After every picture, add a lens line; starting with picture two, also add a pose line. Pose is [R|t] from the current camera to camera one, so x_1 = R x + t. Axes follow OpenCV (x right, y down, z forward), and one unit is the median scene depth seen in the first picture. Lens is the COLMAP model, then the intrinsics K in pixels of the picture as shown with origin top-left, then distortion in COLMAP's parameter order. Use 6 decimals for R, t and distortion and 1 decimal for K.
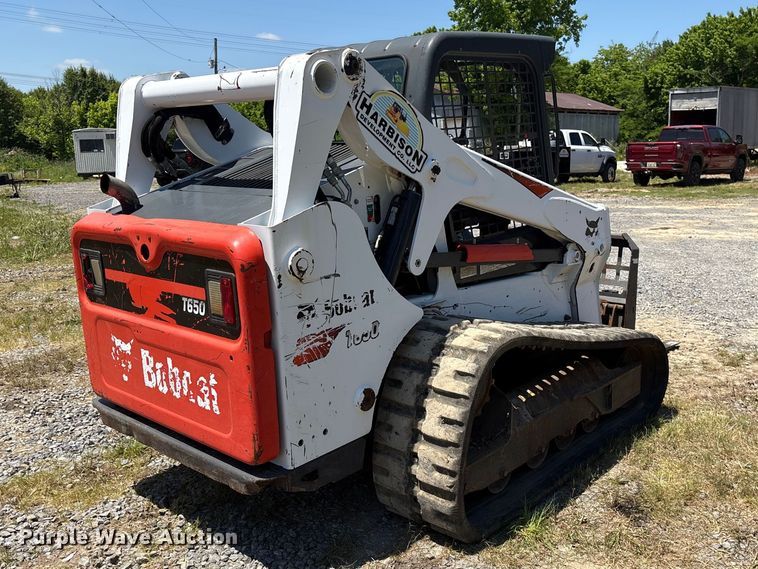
lens RADIAL K [[748.3, 0, 398.6], [0, 748.3, 275.3], [0, 0, 1]] dist [0.165547, -0.455034]
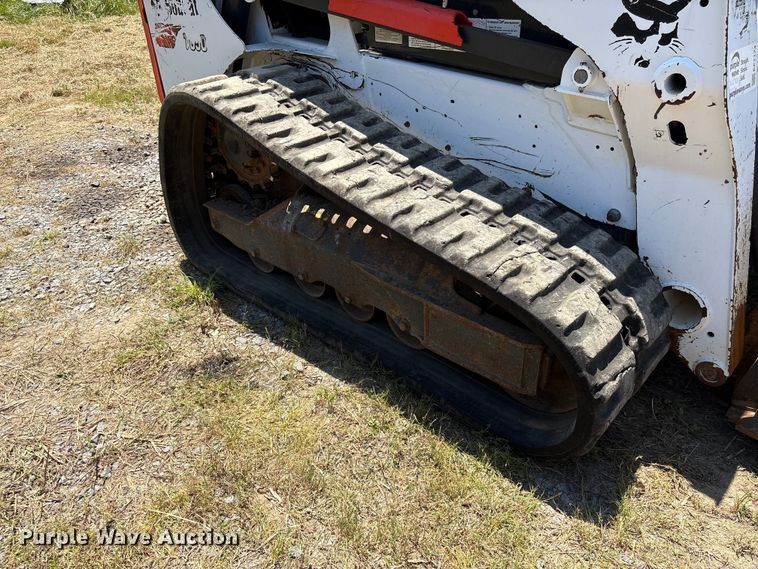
lens RADIAL K [[574.0, 0, 377.5], [0, 574.0, 280.8], [0, 0, 1]] dist [0.049676, -0.055767]
pose [[-0.013156, 0.544440, -0.838696, 0.824408], [-0.156854, 0.827261, 0.539478, -0.128150], [0.987534, 0.138650, 0.074514, 1.209557]]
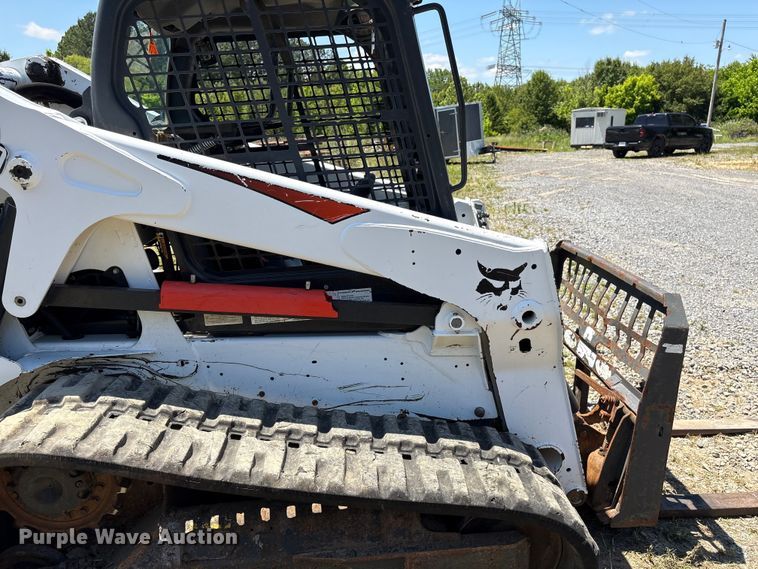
lens RADIAL K [[573.8, 0, 380.4], [0, 573.8, 289.3], [0, 0, 1]] dist [0.057162, -0.069755]
pose [[0.717851, 0.186220, -0.670829, 0.682801], [-0.109484, 0.981769, 0.155378, -0.160787], [0.687534, -0.038093, 0.725153, 0.877251]]
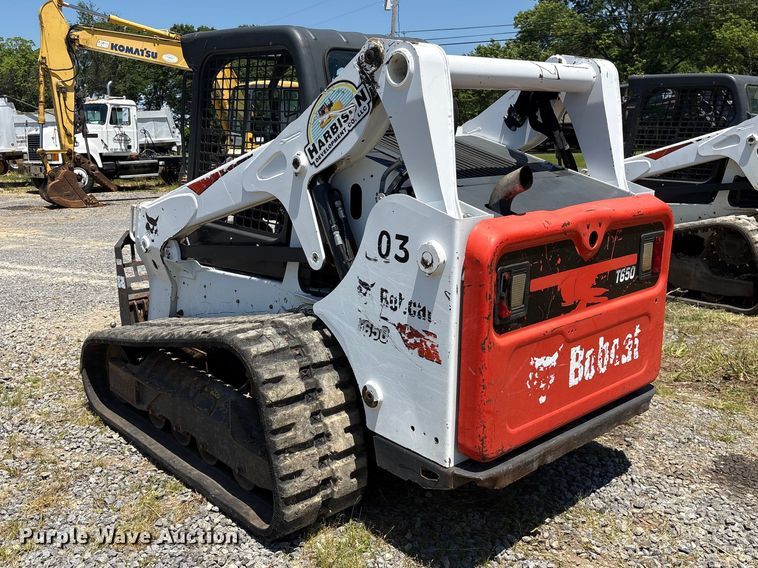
lens RADIAL K [[731.6, 0, 347.9], [0, 731.6, 260.1], [0, 0, 1]] dist [0.001712, 0.000740]
pose [[0.104109, -0.157620, 0.981997, -1.266890], [0.188416, 0.972608, 0.136137, -0.187722], [-0.976556, 0.170850, 0.130956, 1.163204]]
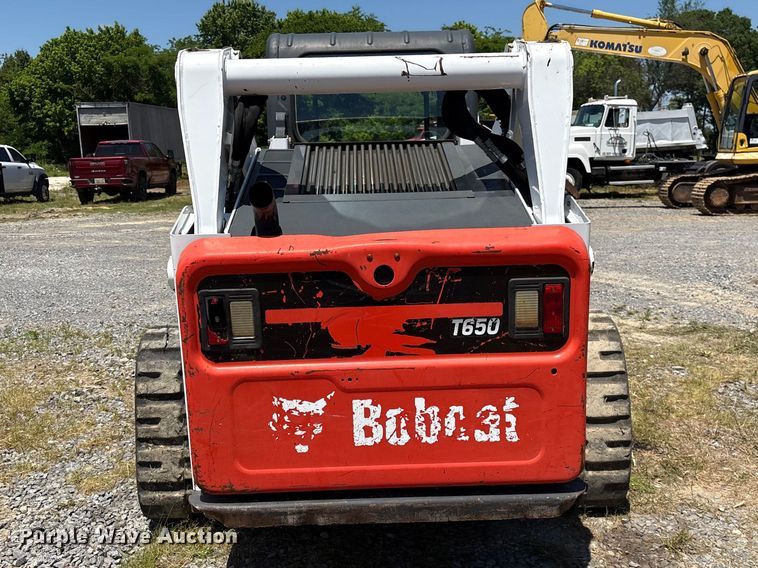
lens RADIAL K [[768.5, 0, 377.2], [0, 768.5, 299.0], [0, 0, 1]] dist [0.101606, -0.186716]
pose [[0.718991, -0.136015, 0.681580, -0.877331], [0.133846, 0.989404, 0.056251, -0.050790], [-0.682010, 0.050783, 0.729578, 0.403278]]
